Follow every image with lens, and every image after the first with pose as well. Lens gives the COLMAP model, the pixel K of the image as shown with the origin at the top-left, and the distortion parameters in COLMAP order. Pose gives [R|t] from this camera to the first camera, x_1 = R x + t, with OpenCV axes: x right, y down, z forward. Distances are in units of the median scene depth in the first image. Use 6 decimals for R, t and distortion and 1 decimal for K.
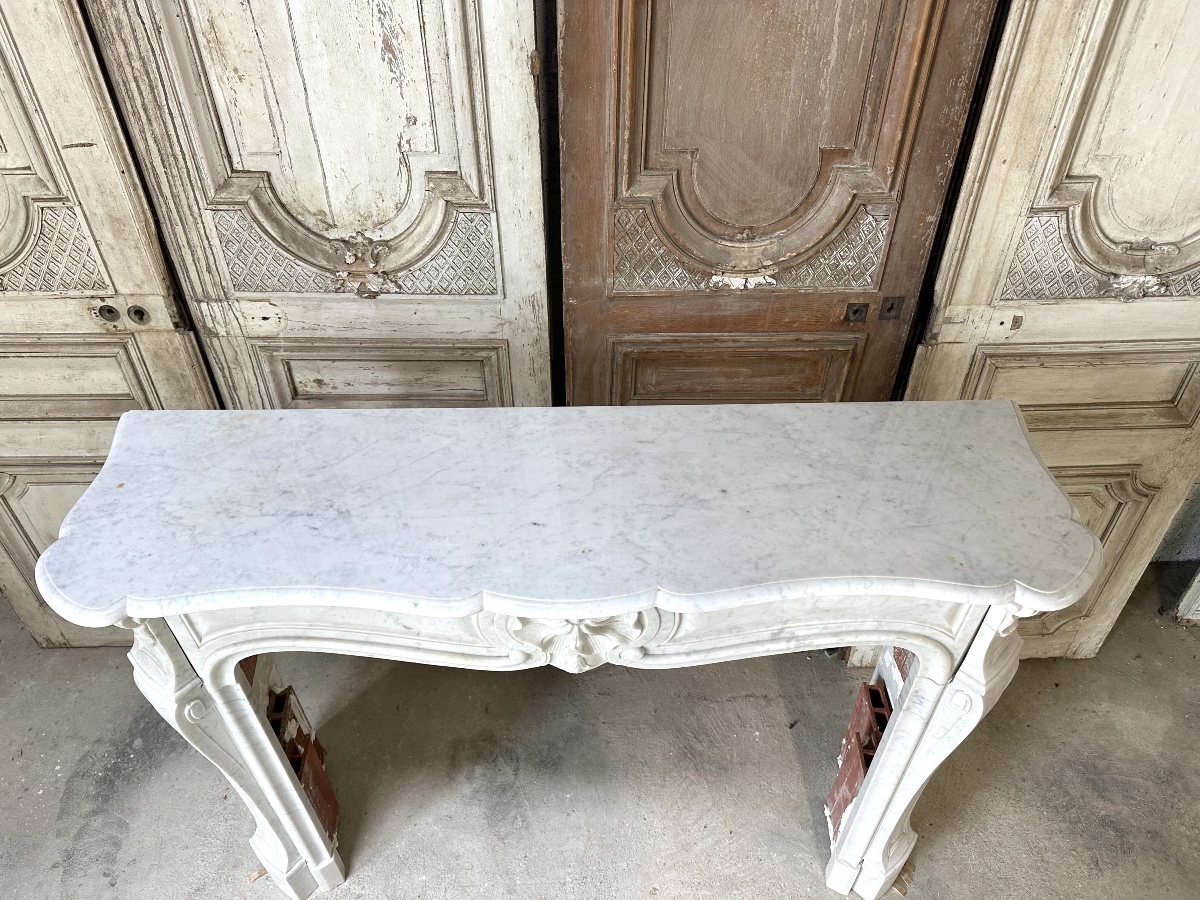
lens RADIAL K [[842.7, 0, 591.5], [0, 842.7, 448.1], [0, 0, 1]] dist [0.040921, -0.054833]
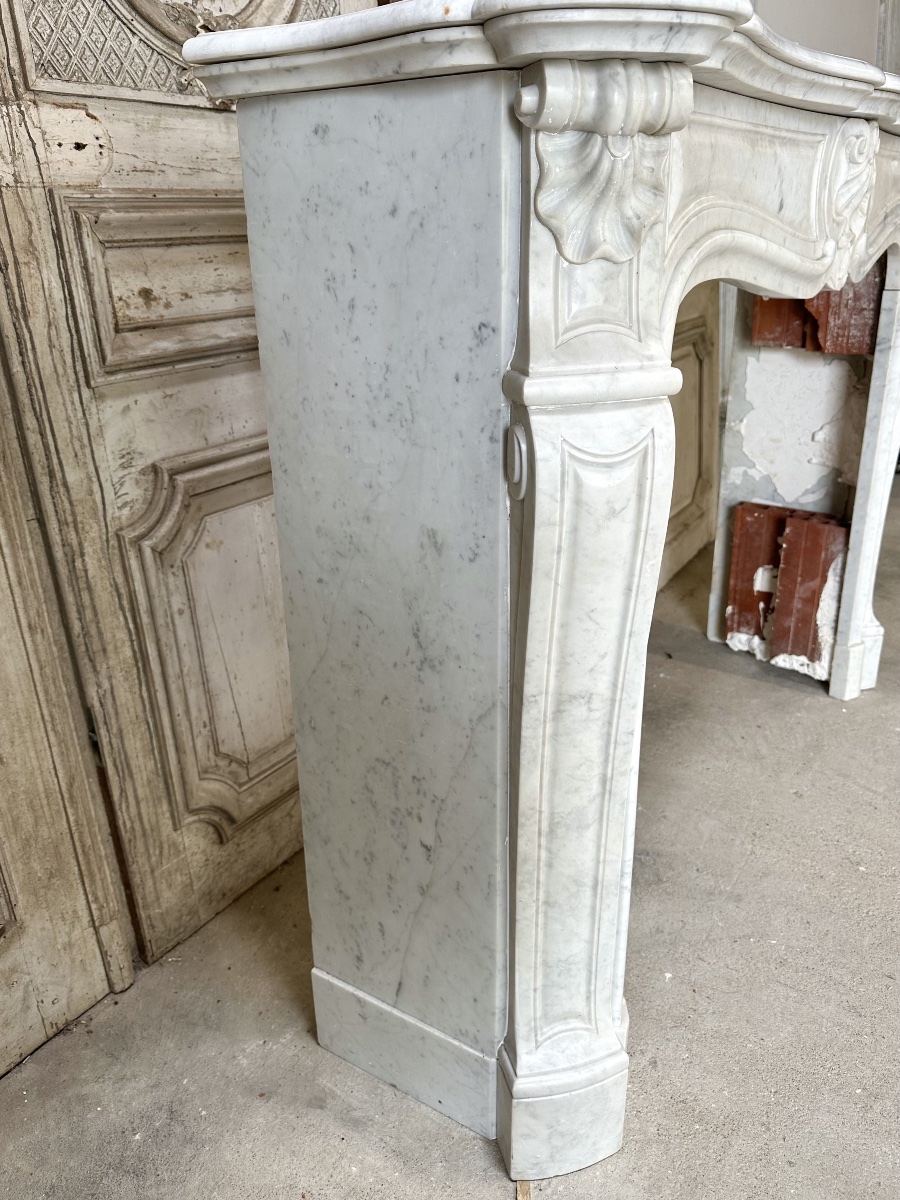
lens RADIAL K [[886.3, 0, 447.6], [0, 886.3, 580.6], [0, 0, 1]] dist [0.084653, -0.150351]
pose [[0.579672, -0.318597, 0.749984, -0.870565], [0.574973, 0.812110, -0.099416, 0.317225], [-0.577396, 0.488850, 0.653942, 0.677905]]
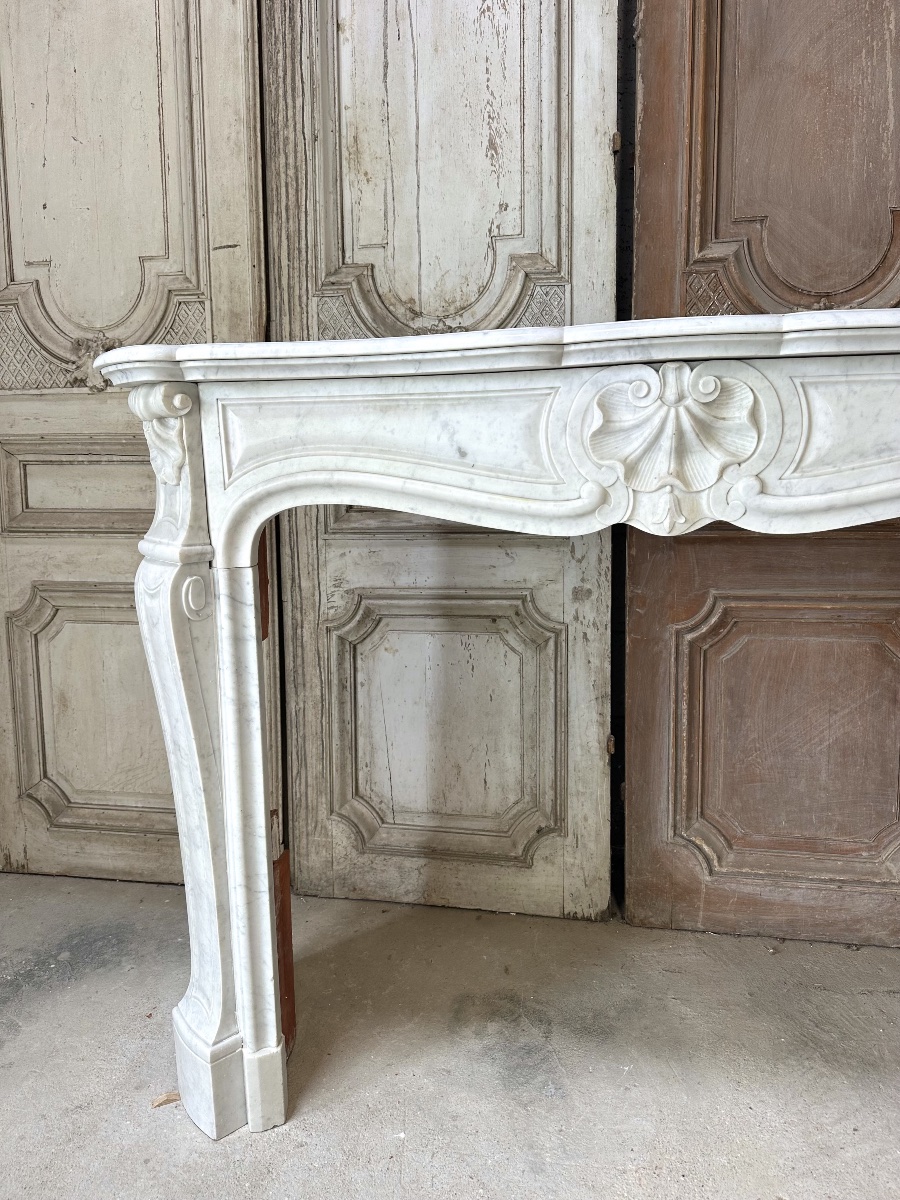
lens RADIAL K [[843.1, 0, 451.3], [0, 843.1, 591.1], [0, 0, 1]] dist [0.040249, -0.055787]
pose [[0.982606, 0.012770, -0.185264, -0.059154], [-0.112636, 0.834157, -0.539903, 0.644985], [0.147645, 0.551379, 0.821086, 0.318208]]
